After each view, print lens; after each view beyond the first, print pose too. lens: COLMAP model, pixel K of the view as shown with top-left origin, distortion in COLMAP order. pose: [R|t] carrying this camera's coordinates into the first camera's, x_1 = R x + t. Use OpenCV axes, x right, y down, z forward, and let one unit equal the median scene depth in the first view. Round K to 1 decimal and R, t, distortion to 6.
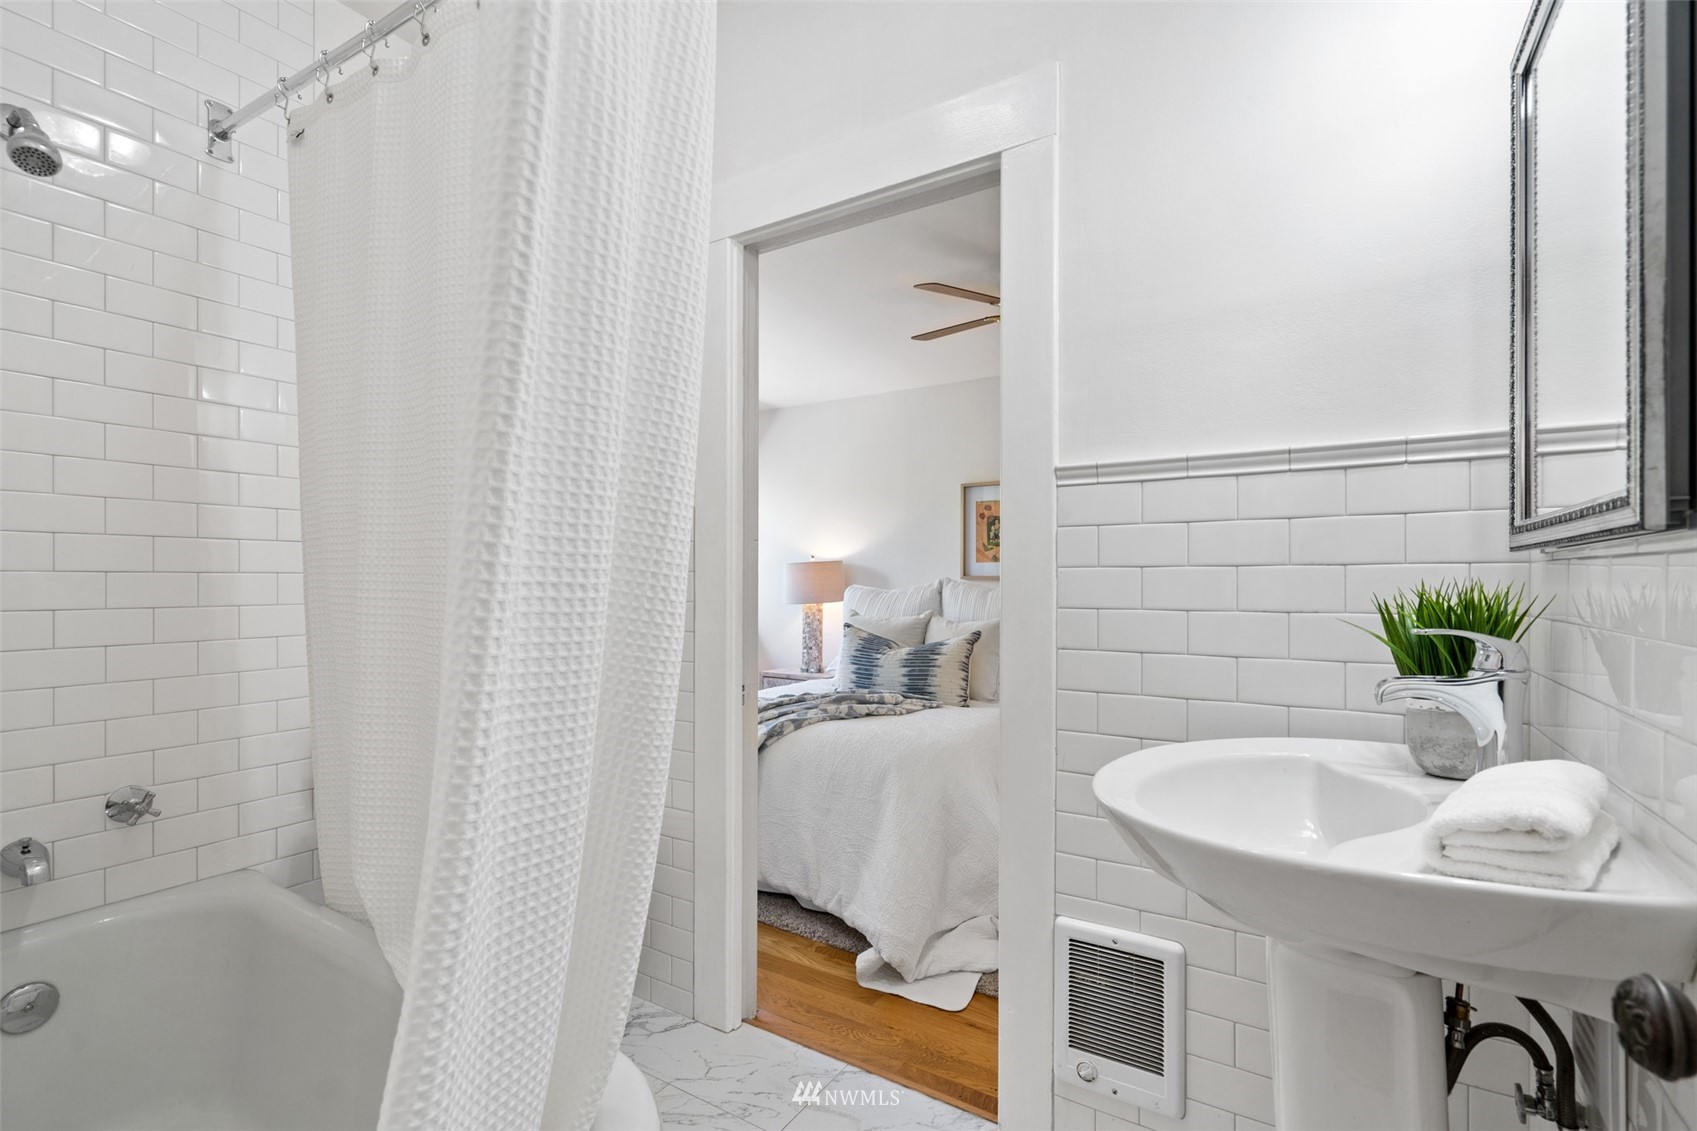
lens RADIAL K [[787.8, 0, 848.6], [0, 787.8, 571.2], [0, 0, 1]] dist [-0.003179, -0.000168]
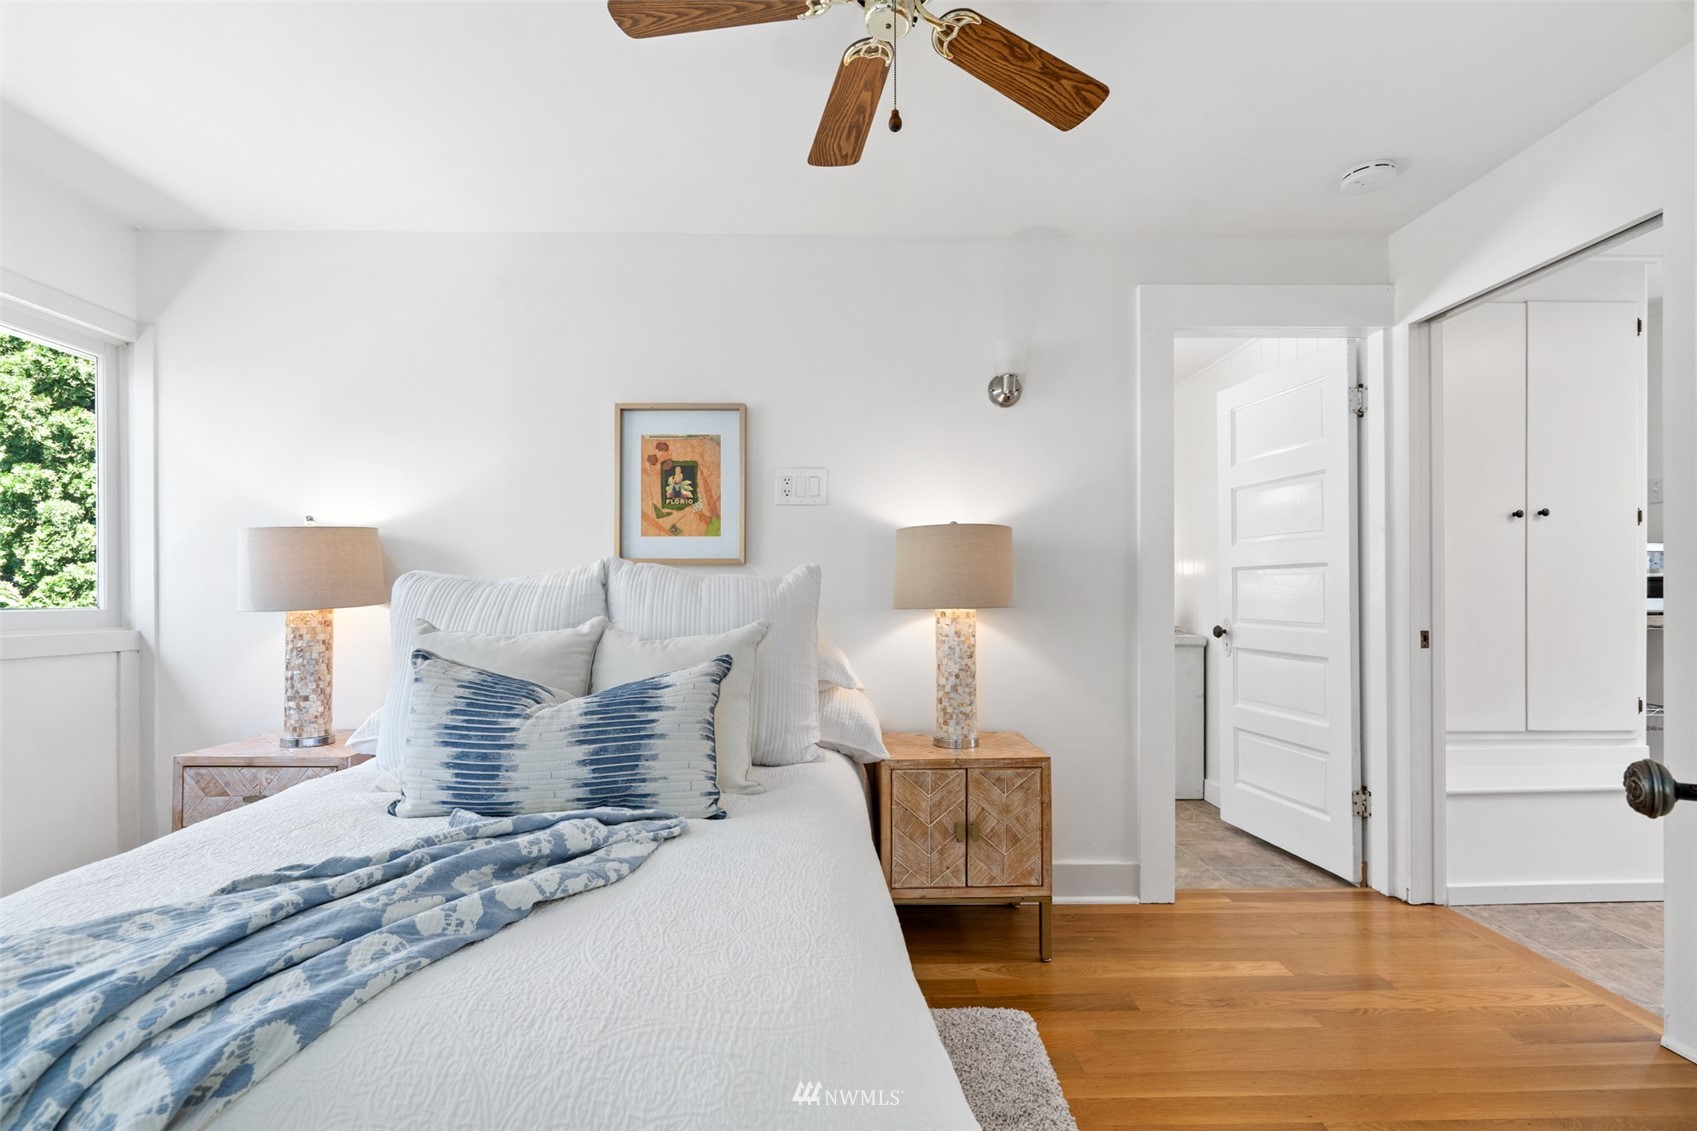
lens RADIAL K [[787.8, 0, 846.5], [0, 787.8, 579.3], [0, 0, 1]] dist [-0.003179, -0.000168]
pose [[0.835353, 0.003419, 0.549703, -0.046549], [-0.004793, 0.999988, 0.001065, 0.025091], [-0.549692, -0.003524, 0.835360, 0.508558]]
